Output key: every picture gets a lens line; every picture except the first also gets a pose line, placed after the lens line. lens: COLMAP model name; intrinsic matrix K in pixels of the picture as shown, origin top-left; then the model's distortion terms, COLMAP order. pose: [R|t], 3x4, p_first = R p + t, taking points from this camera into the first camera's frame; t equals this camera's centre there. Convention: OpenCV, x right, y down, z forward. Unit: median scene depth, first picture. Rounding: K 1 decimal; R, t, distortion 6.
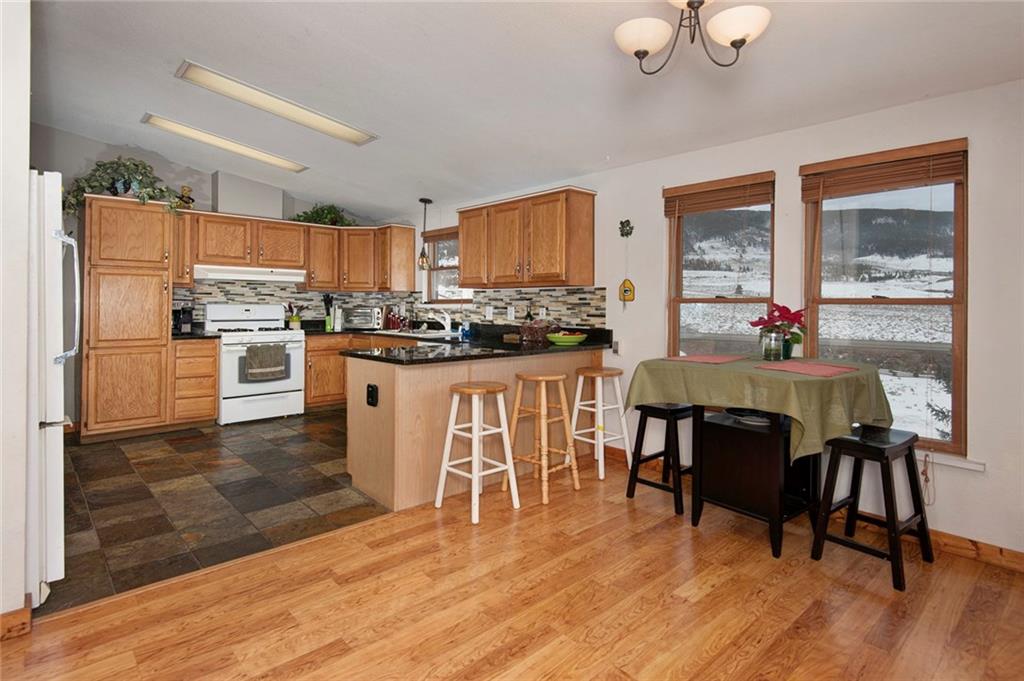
lens RADIAL K [[537.0, 0, 543.8], [0, 537.0, 310.8], [0, 0, 1]] dist [0.000224, -0.001093]
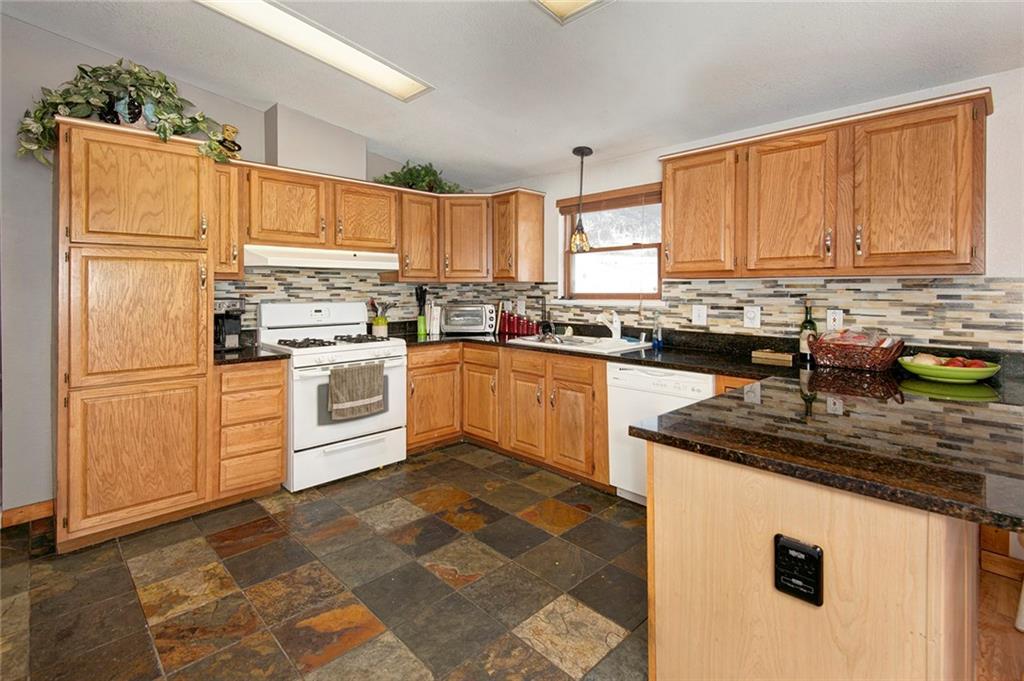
lens RADIAL K [[481.2, 0, 543.5], [0, 481.2, 298.2], [0, 0, 1]] dist [0.008908, -0.002241]
pose [[0.999389, -0.007778, 0.034063, -0.316442], [0.007492, 0.999936, 0.008496, -0.023330], [-0.034127, -0.008236, 0.999384, 0.411113]]
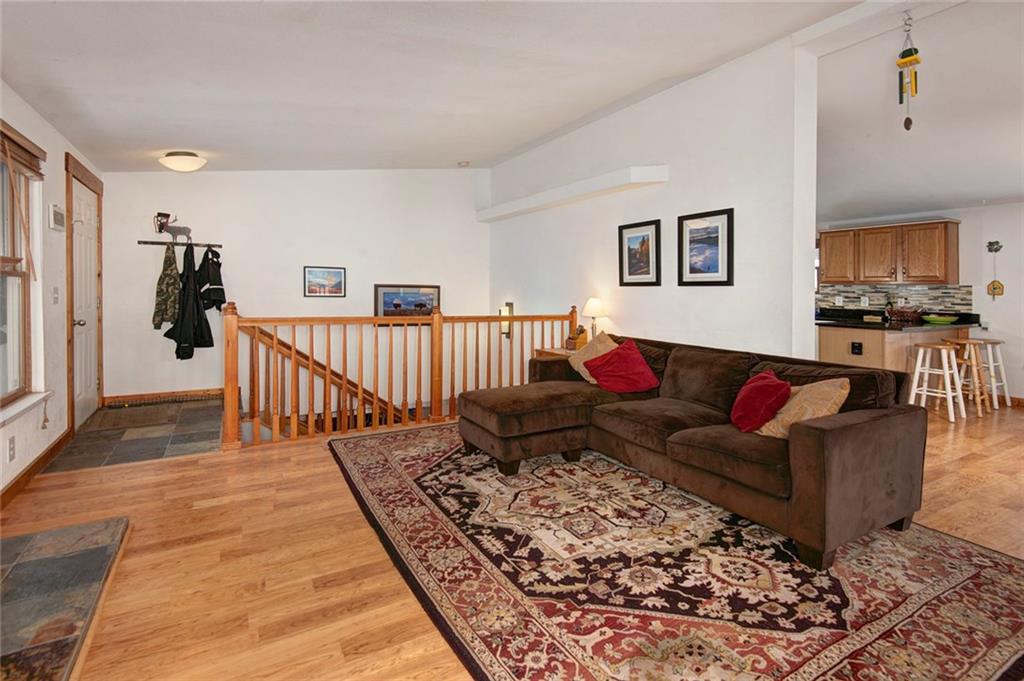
lens RADIAL K [[529.1, 0, 519.9], [0, 529.1, 280.5], [0, 0, 1]] dist [0.010836, -0.004056]
pose [[0.976430, -0.002519, -0.215819, -0.627517], [-0.003040, 0.999672, -0.025423, -0.012538], [0.215813, 0.025480, 0.976102, -0.565296]]
